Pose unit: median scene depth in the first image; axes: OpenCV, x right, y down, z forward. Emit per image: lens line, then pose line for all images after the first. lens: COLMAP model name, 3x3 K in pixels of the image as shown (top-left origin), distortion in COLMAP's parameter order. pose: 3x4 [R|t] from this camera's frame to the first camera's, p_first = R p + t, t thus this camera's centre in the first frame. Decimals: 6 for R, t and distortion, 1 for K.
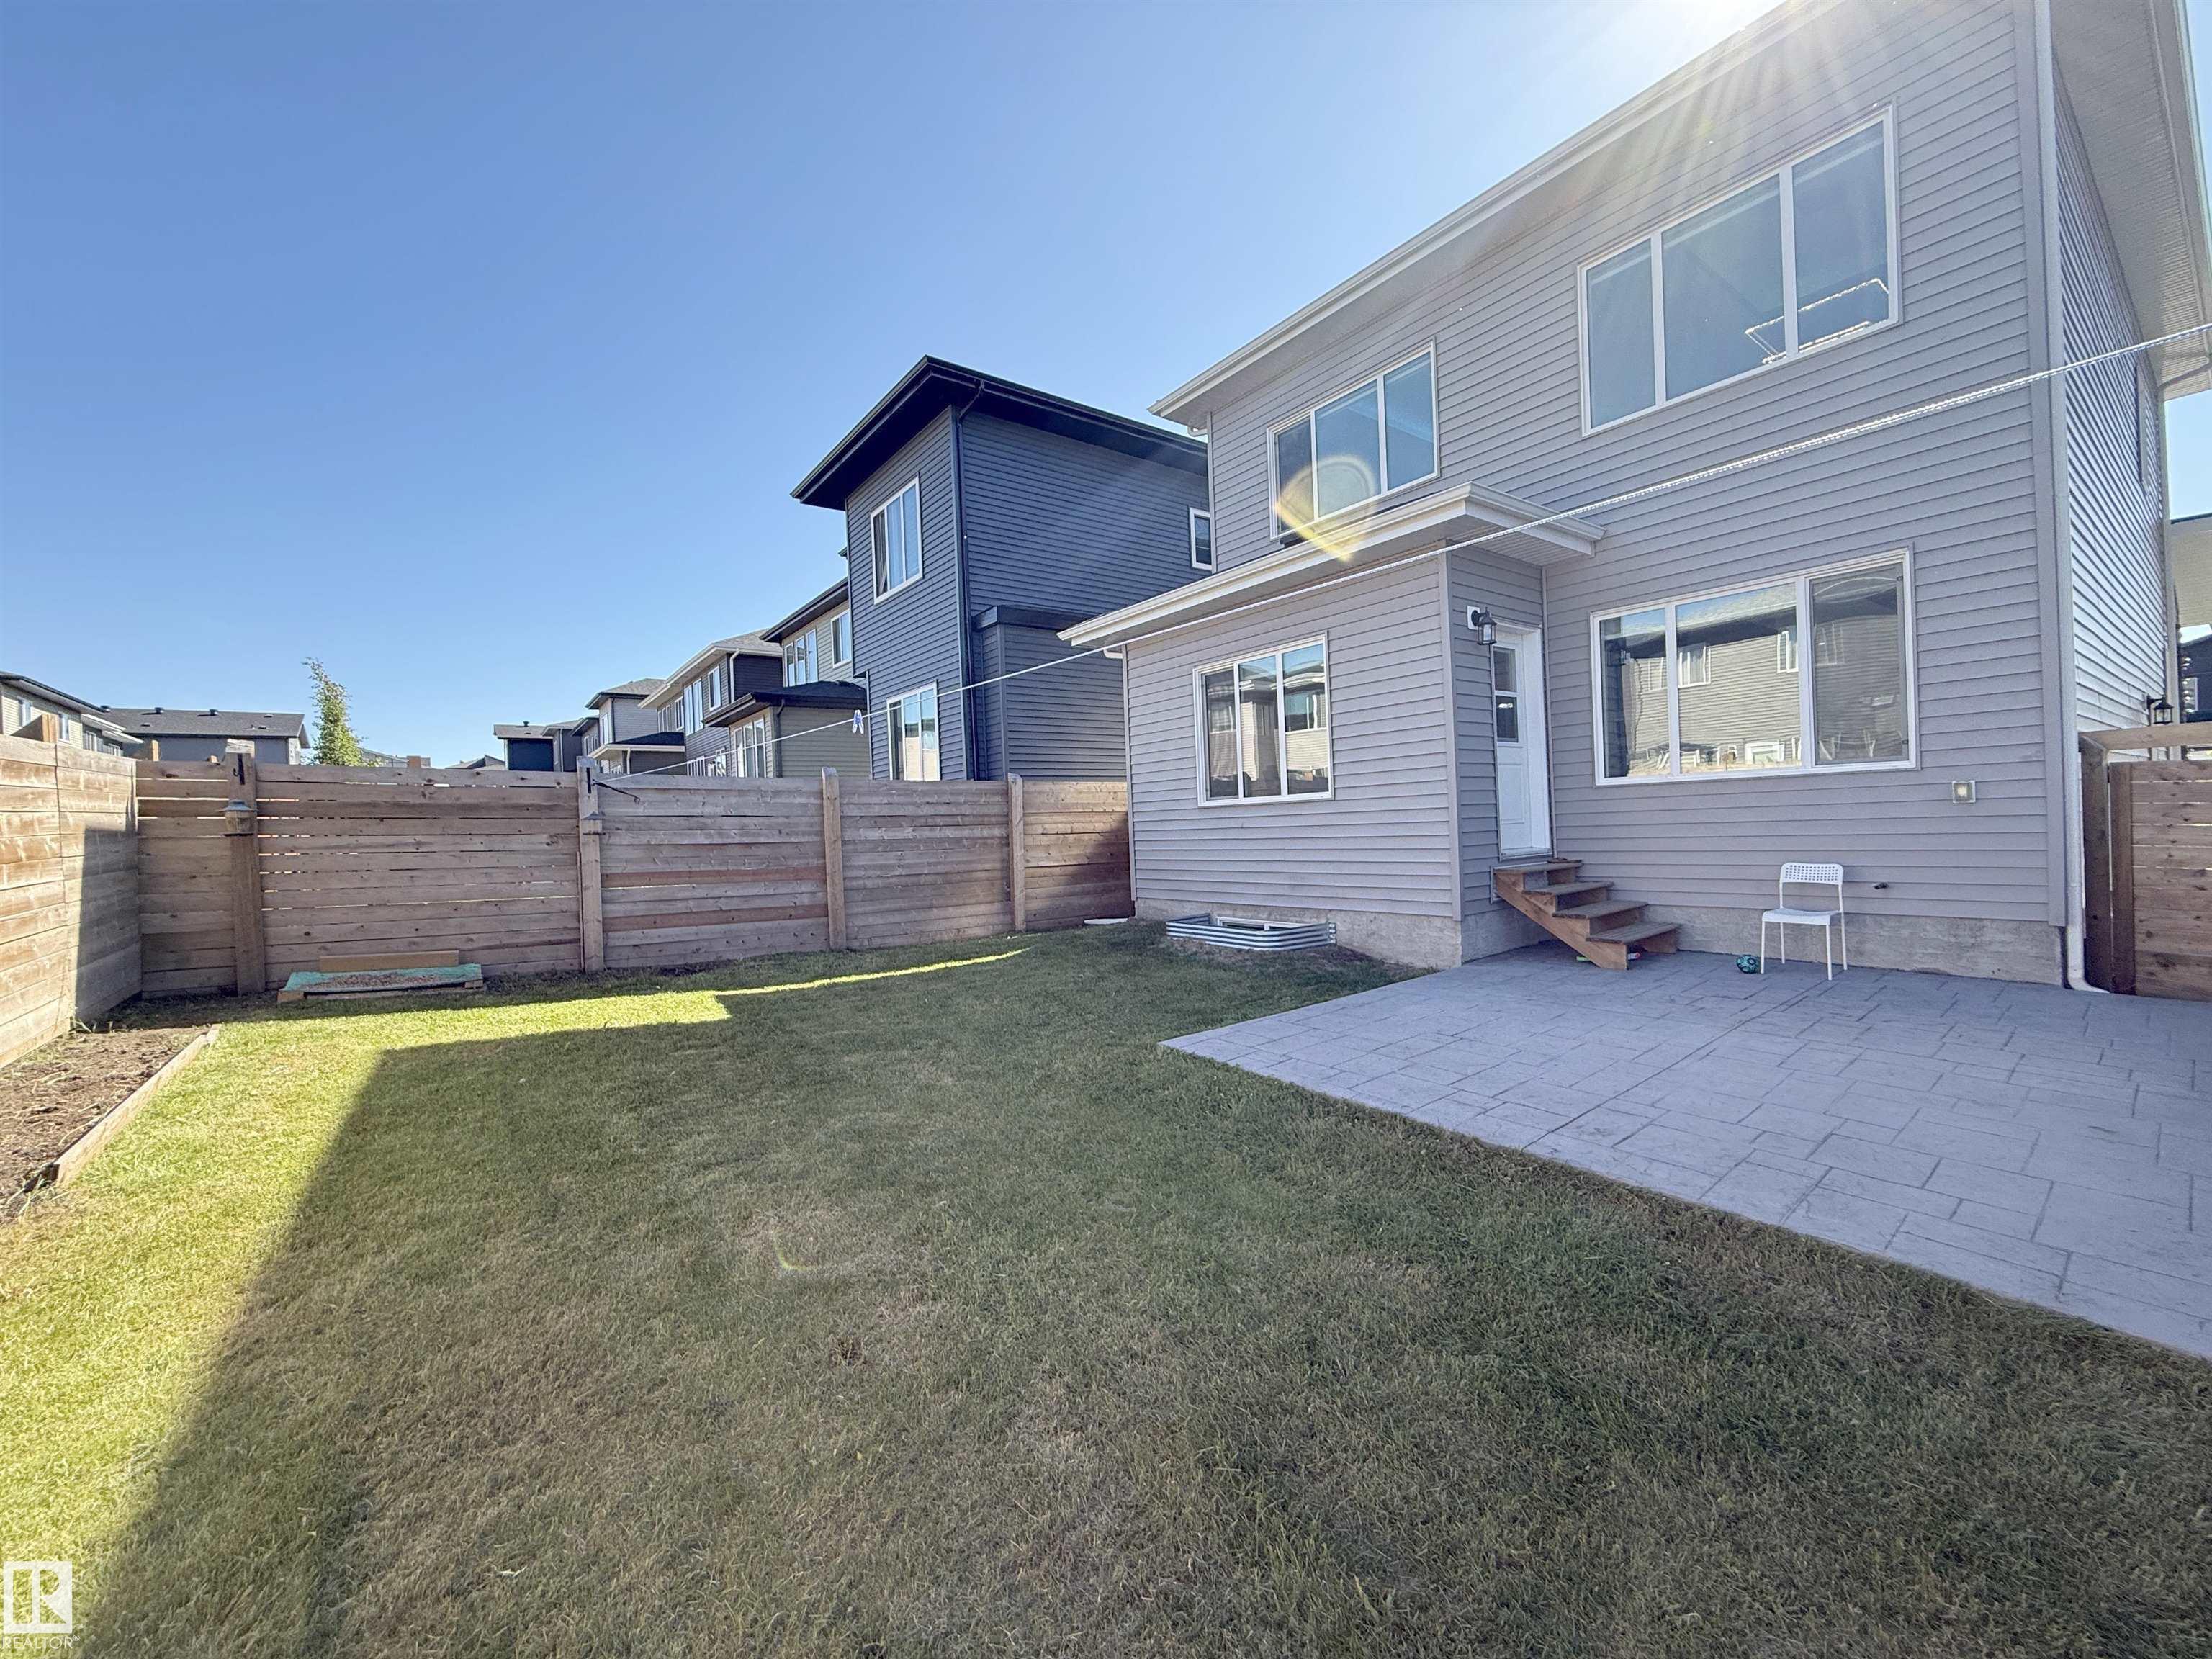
lens RADIAL K [[879.3, 0, 1103.1], [0, 879.3, 830.7], [0, 0, 1]] dist [0.000840, 0.000085]
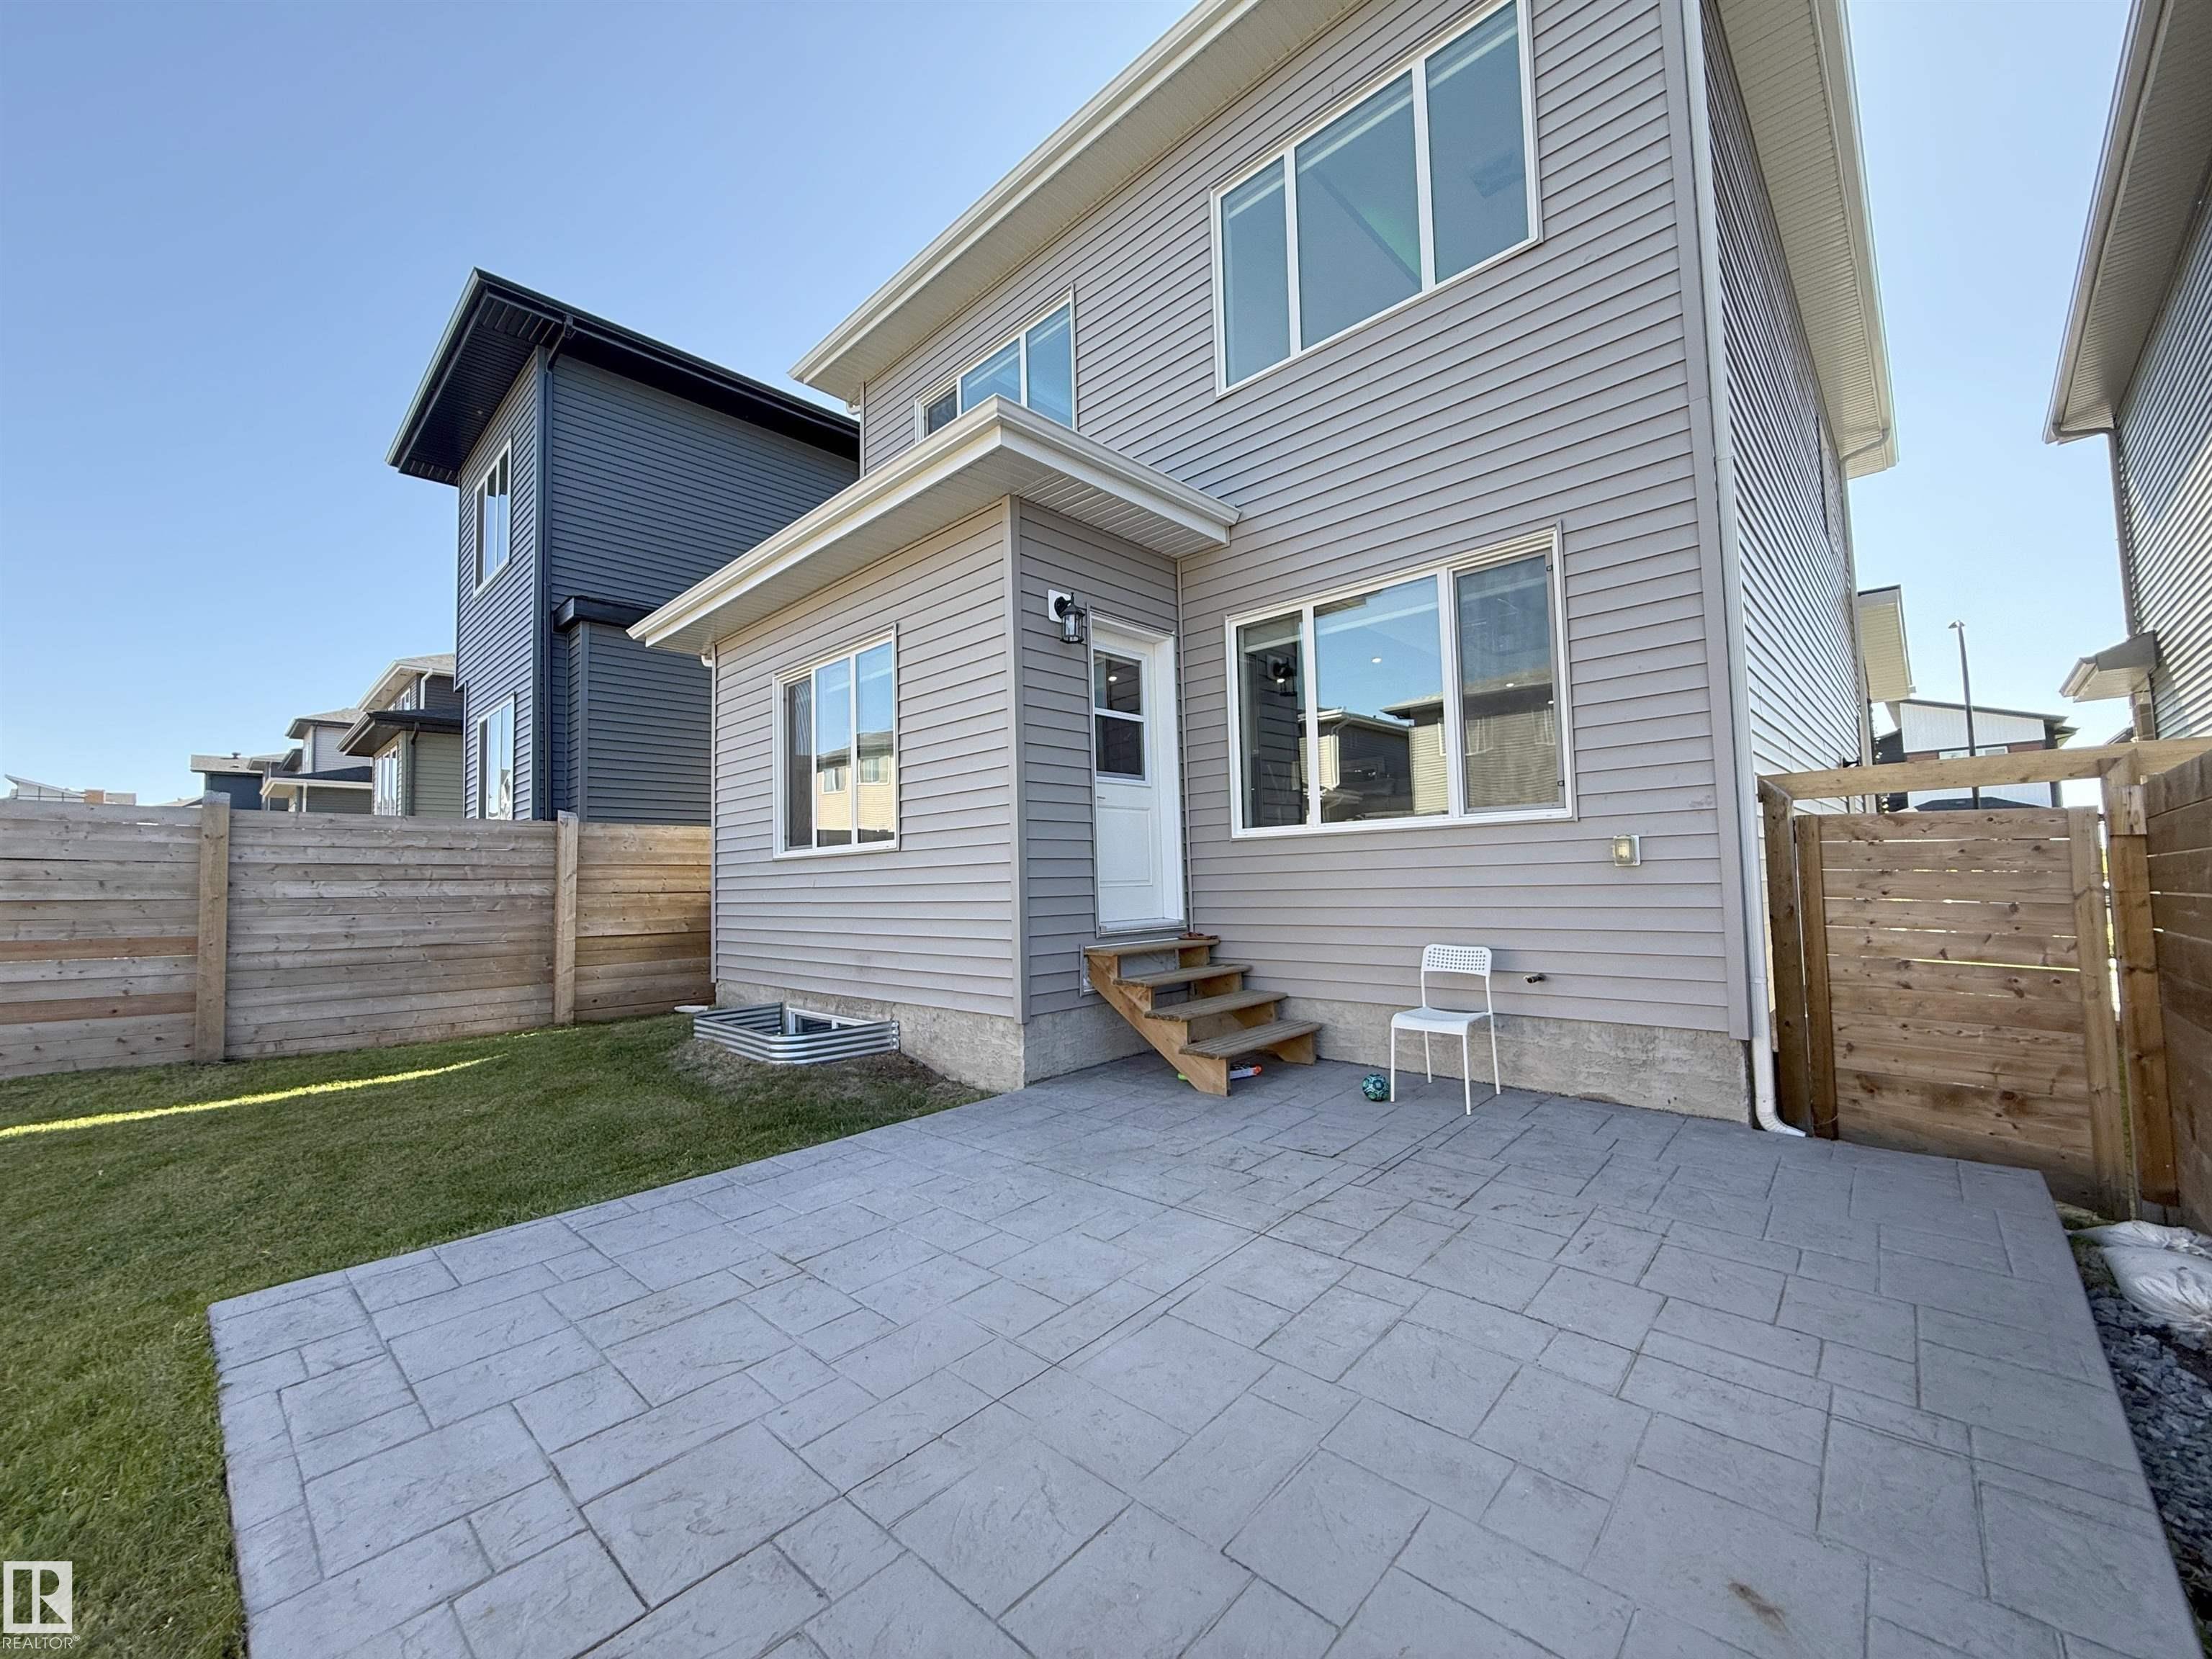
lens RADIAL K [[879.3, 0, 1102.1], [0, 879.3, 829.4], [0, 0, 1]] dist [0.000840, 0.000085]
pose [[0.986891, 0.024115, 0.159579, 0.315724], [-0.012828, 0.997366, -0.071389, -0.002675], [-0.160880, 0.068406, 0.984601, 0.255942]]
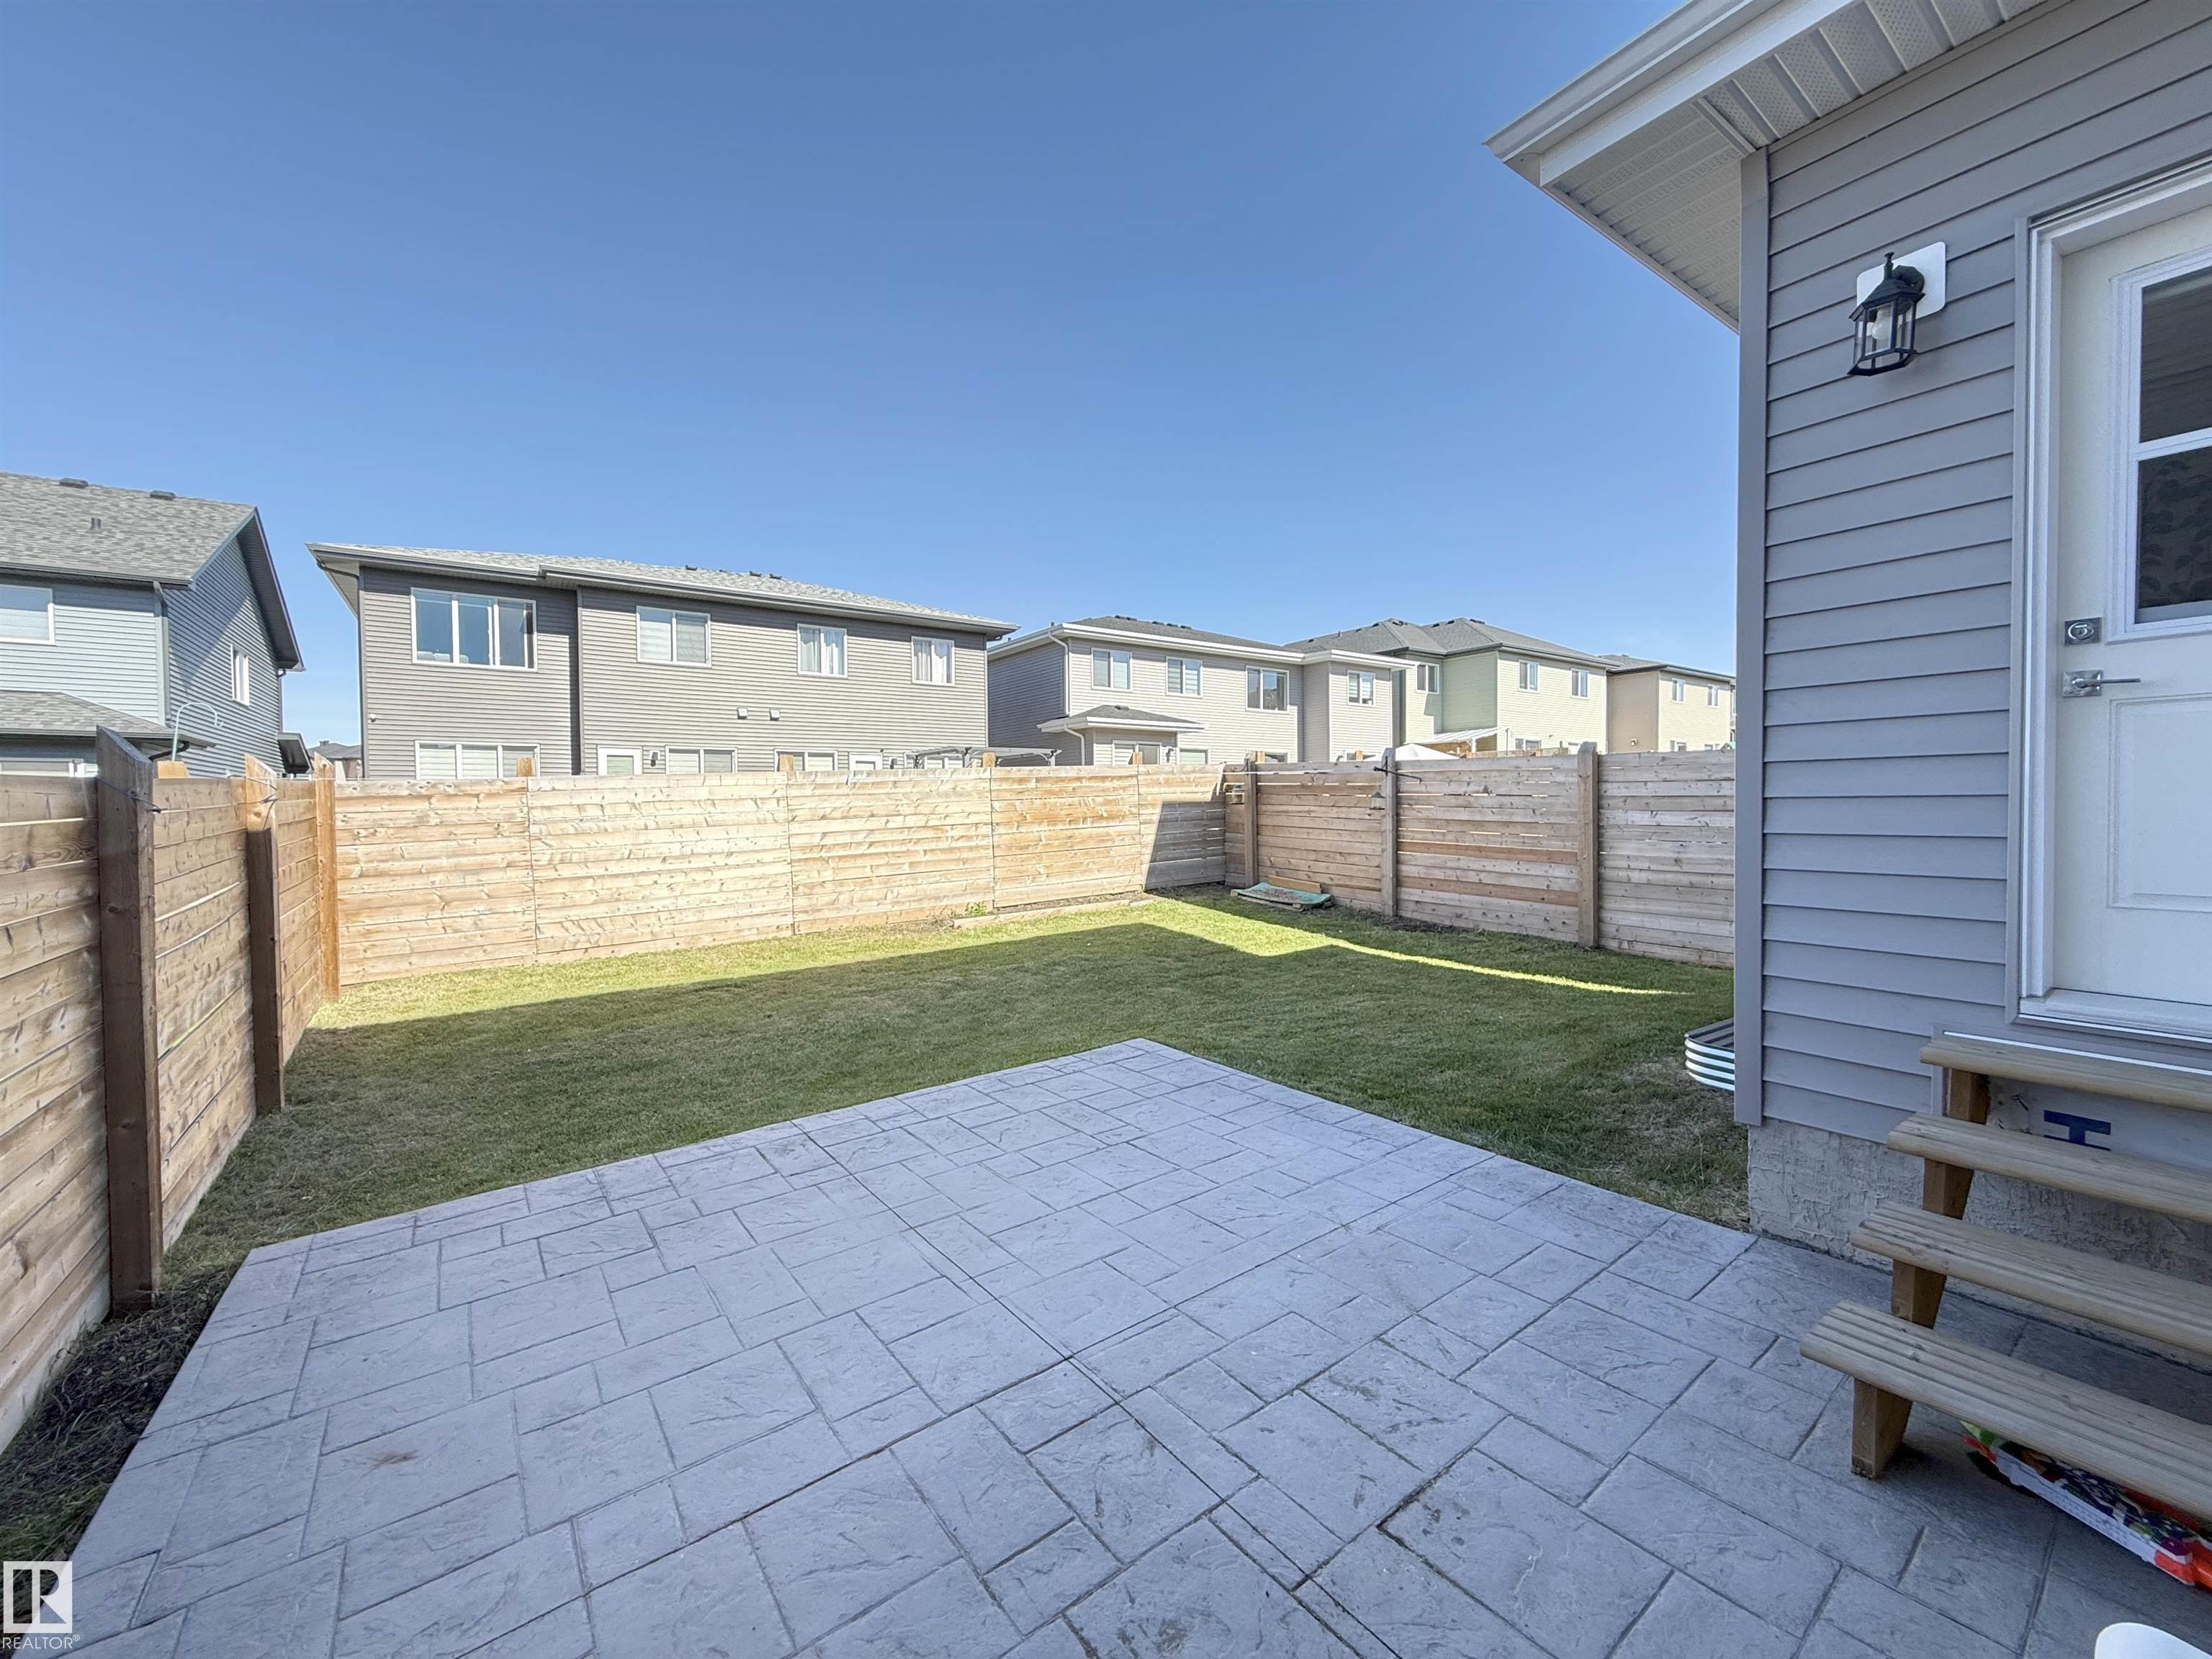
lens RADIAL K [[879.3, 0, 1099.1], [0, 879.3, 830.5], [0, 0, 1]] dist [0.000840, 0.000085]
pose [[-0.036396, 0.065526, -0.997187, 0.723011], [0.006859, 0.997841, 0.065318, -0.052093], [0.999314, -0.004462, -0.036767, 0.644395]]
